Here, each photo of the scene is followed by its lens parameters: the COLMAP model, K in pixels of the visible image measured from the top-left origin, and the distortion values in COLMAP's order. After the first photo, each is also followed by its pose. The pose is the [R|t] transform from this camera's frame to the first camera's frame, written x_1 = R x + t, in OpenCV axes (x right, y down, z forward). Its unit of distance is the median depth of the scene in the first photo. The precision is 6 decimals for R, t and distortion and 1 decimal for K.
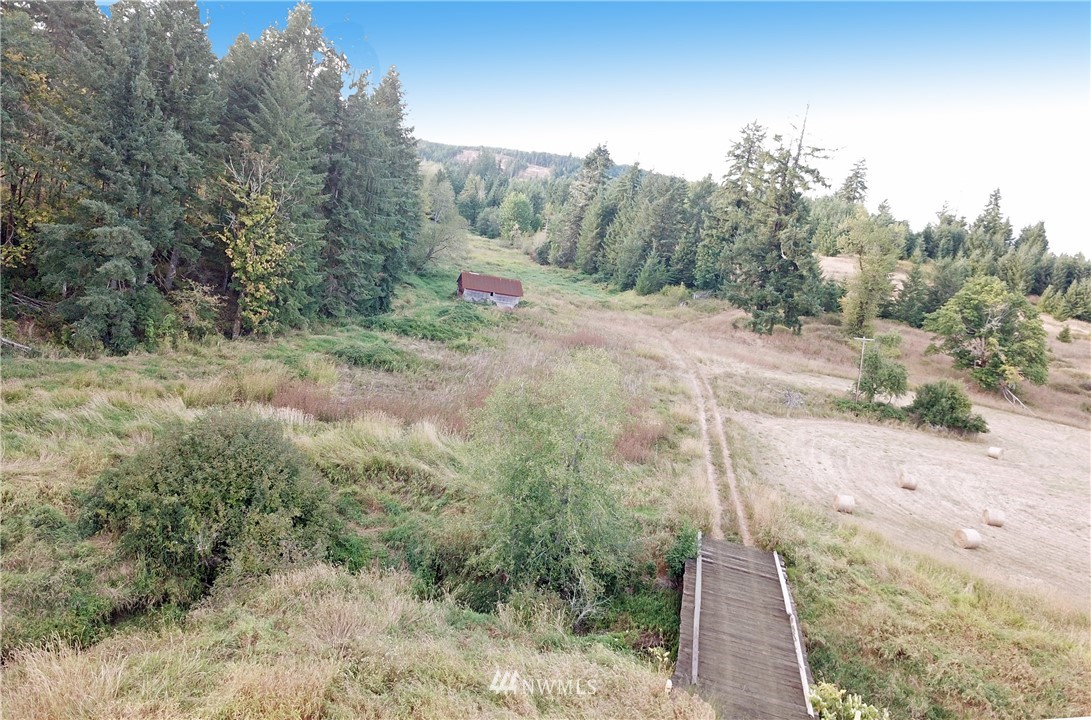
lens RADIAL K [[863.9, 0, 539.2], [0, 863.9, 342.6], [0, 0, 1]] dist [0.003172, -0.001213]
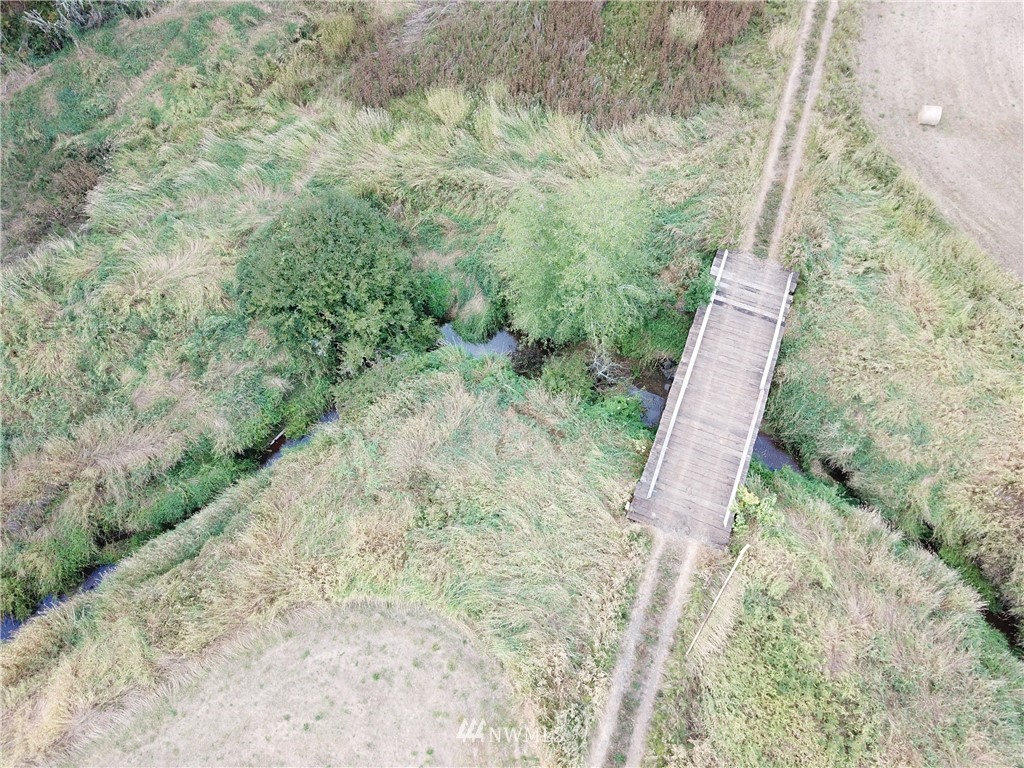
lens RADIAL K [[783.4, 0, 518.6], [0, 783.4, 382.1], [0, 0, 1]] dist [-0.000096, 0.004471]
pose [[0.967544, 0.060997, -0.245230, 0.083862], [0.165937, 0.578536, 0.798600, -0.248673], [0.190587, -0.813373, 0.549637, 0.112028]]
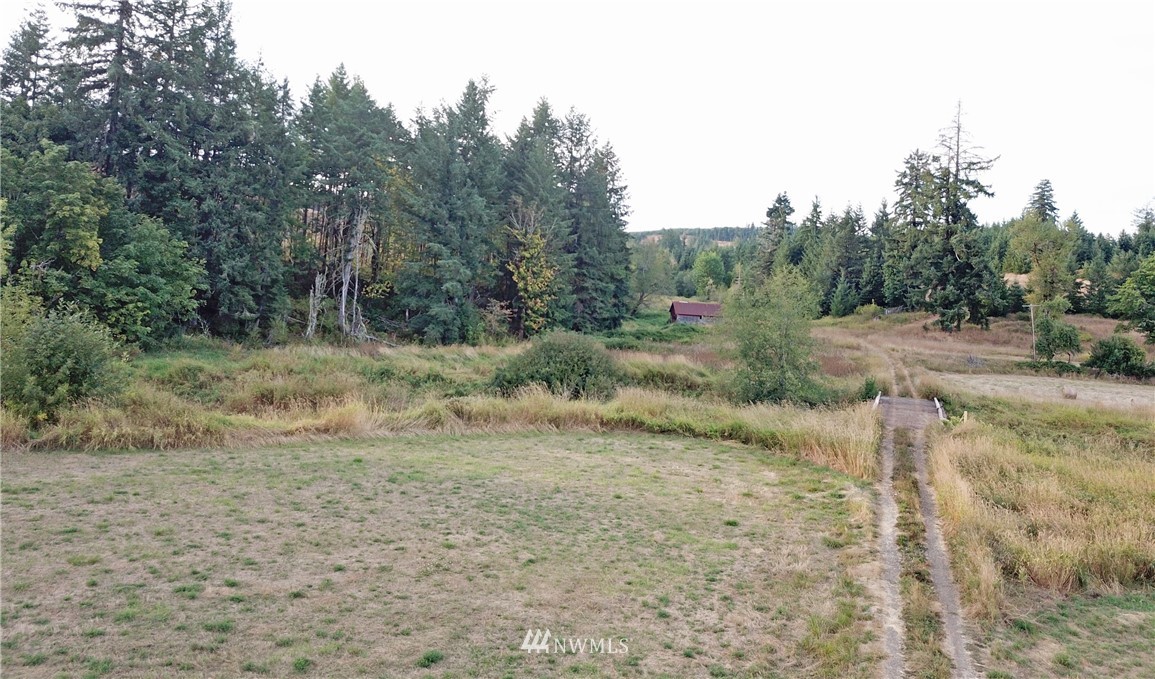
lens RADIAL K [[885.9, 0, 580.3], [0, 885.9, 253.7], [0, 0, 1]] dist [-0.006518, 0.007468]
pose [[0.979937, -0.121584, -0.157925, -0.020600], [0.087673, 0.974558, -0.206279, 0.116460], [0.178987, 0.188295, 0.965665, -0.260835]]
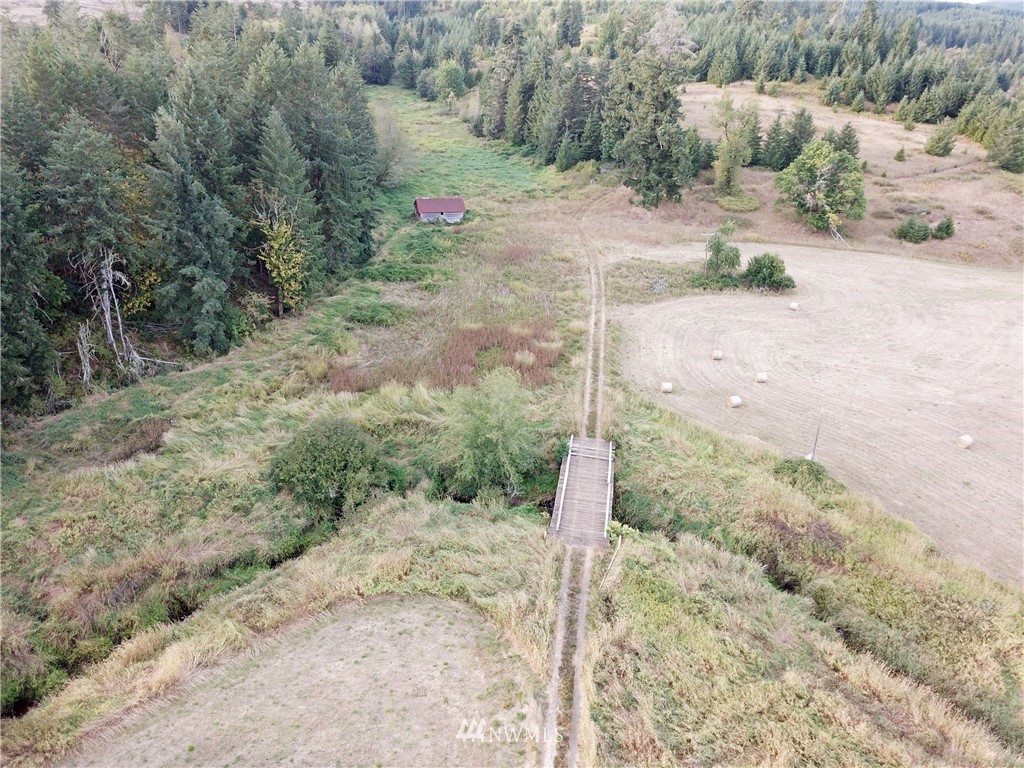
lens RADIAL K [[783.4, 0, 518.6], [0, 783.4, 382.1], [0, 0, 1]] dist [-0.000096, 0.004471]
pose [[0.990813, -0.135062, -0.006850, 0.043176], [0.130857, 0.944713, 0.300657, -0.197139], [-0.034136, -0.298791, 0.953708, -0.282534]]
